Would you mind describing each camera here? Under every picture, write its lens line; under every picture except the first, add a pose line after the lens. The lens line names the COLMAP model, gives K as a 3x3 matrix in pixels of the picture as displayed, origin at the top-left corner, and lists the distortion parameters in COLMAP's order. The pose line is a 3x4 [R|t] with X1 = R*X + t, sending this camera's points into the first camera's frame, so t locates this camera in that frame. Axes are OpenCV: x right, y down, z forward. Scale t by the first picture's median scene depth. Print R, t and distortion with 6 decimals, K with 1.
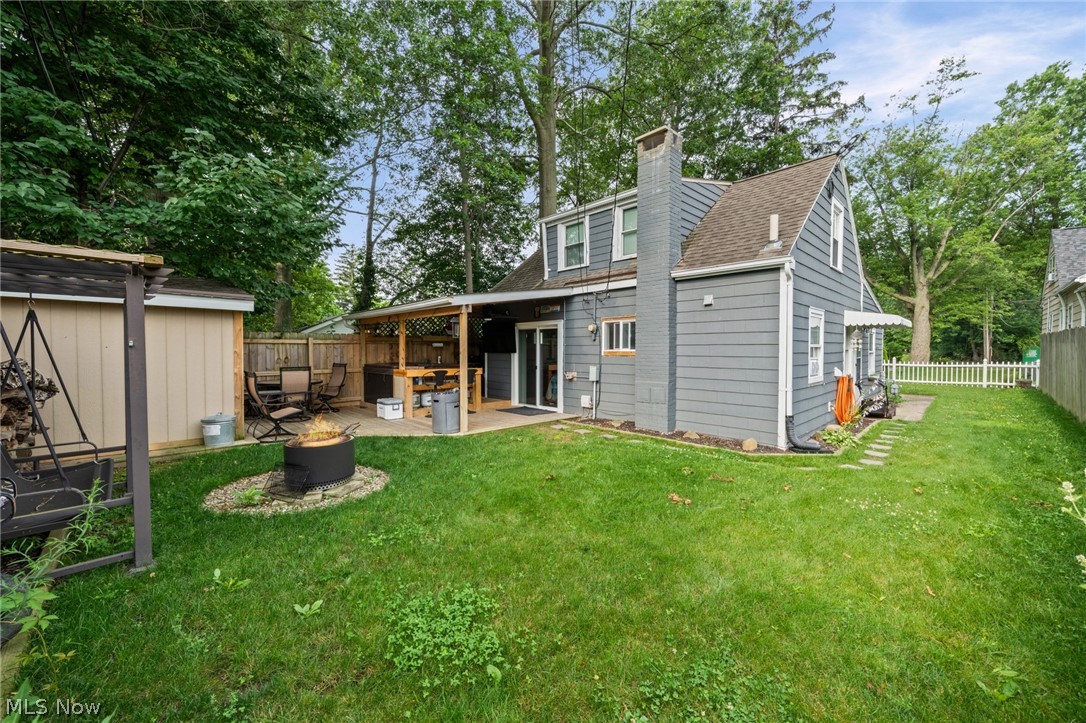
lens RADIAL K [[418.7, 0, 543.0], [0, 418.7, 361.5], [0, 0, 1]] dist [-0.000198, -0.000016]
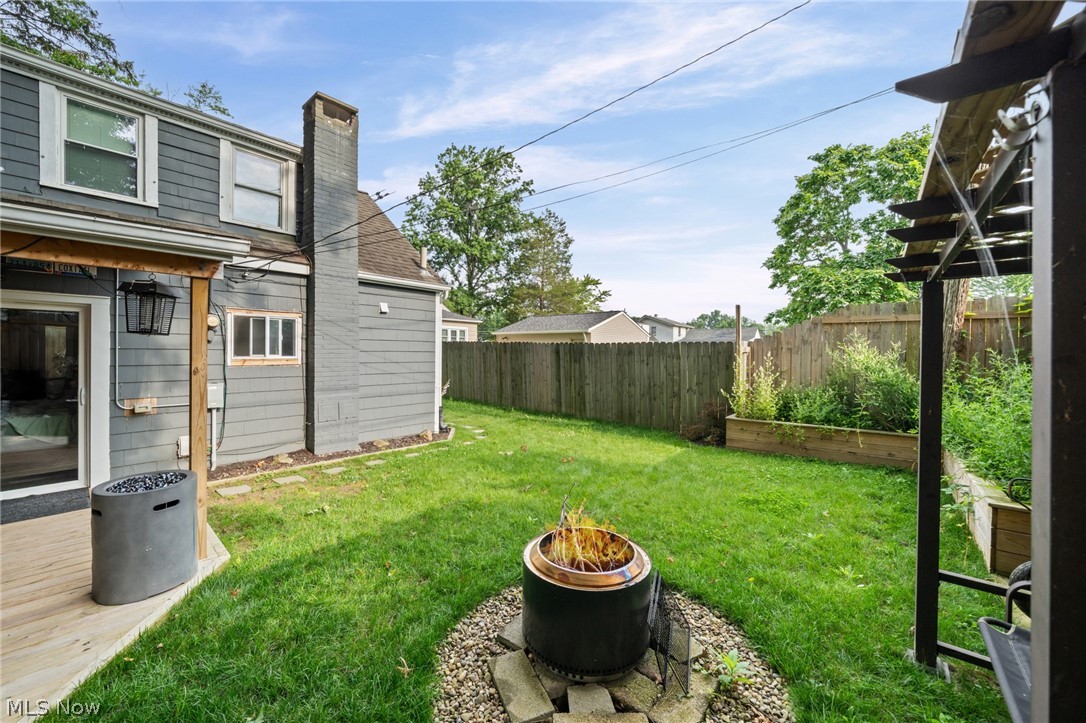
lens RADIAL K [[418.7, 0, 543.0], [0, 418.7, 361.5], [0, 0, 1]] dist [-0.000198, -0.000016]
pose [[-0.092772, -0.020071, 0.995485, -0.565838], [0.023624, 0.999471, 0.022353, -0.024915], [-0.995407, 0.025591, -0.092249, 0.606449]]
